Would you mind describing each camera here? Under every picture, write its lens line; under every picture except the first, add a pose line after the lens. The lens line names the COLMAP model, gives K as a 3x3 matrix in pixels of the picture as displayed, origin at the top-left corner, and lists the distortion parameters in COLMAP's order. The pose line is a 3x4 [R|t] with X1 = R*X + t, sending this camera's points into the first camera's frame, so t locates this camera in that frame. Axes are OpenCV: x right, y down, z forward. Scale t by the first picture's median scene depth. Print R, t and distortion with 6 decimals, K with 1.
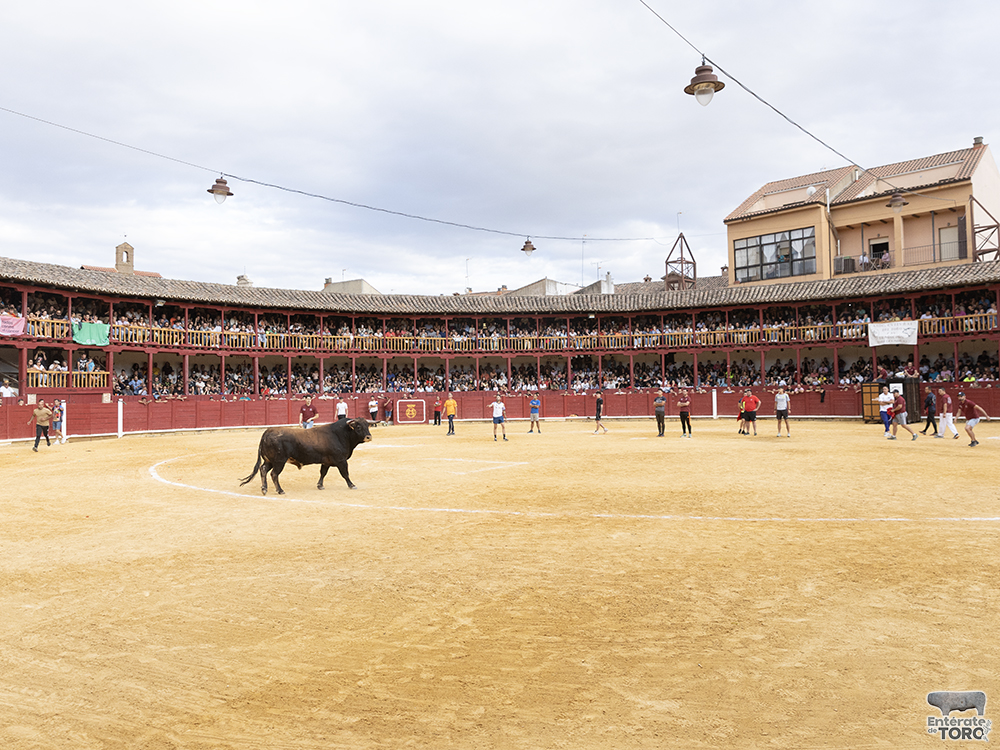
lens RADIAL K [[754.3, 0, 499.2], [0, 754.3, 363.9], [0, 0, 1]] dist [0.009651, 0.003502]
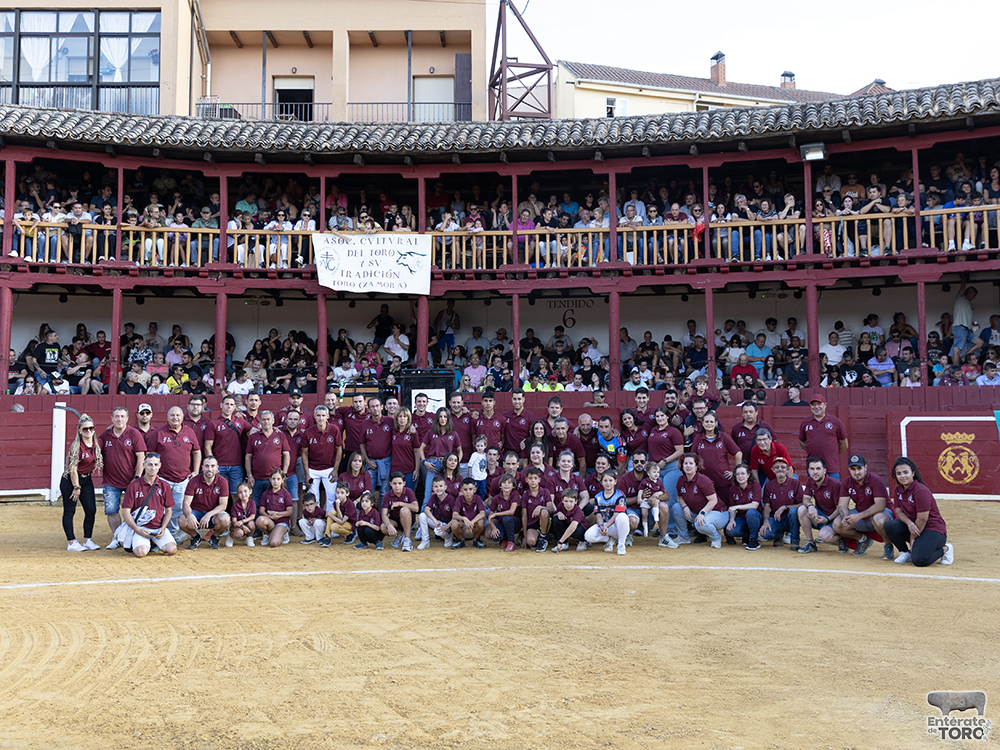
lens RADIAL K [[978.7, 0, 499.7], [0, 978.7, 324.0], [0, 0, 1]] dist [0.004582, 0.002028]
pose [[0.686001, 0.080556, 0.723127, 0.187408], [-0.031251, 0.996197, -0.081329, 0.025040], [-0.726929, 0.033193, 0.685910, 0.548231]]
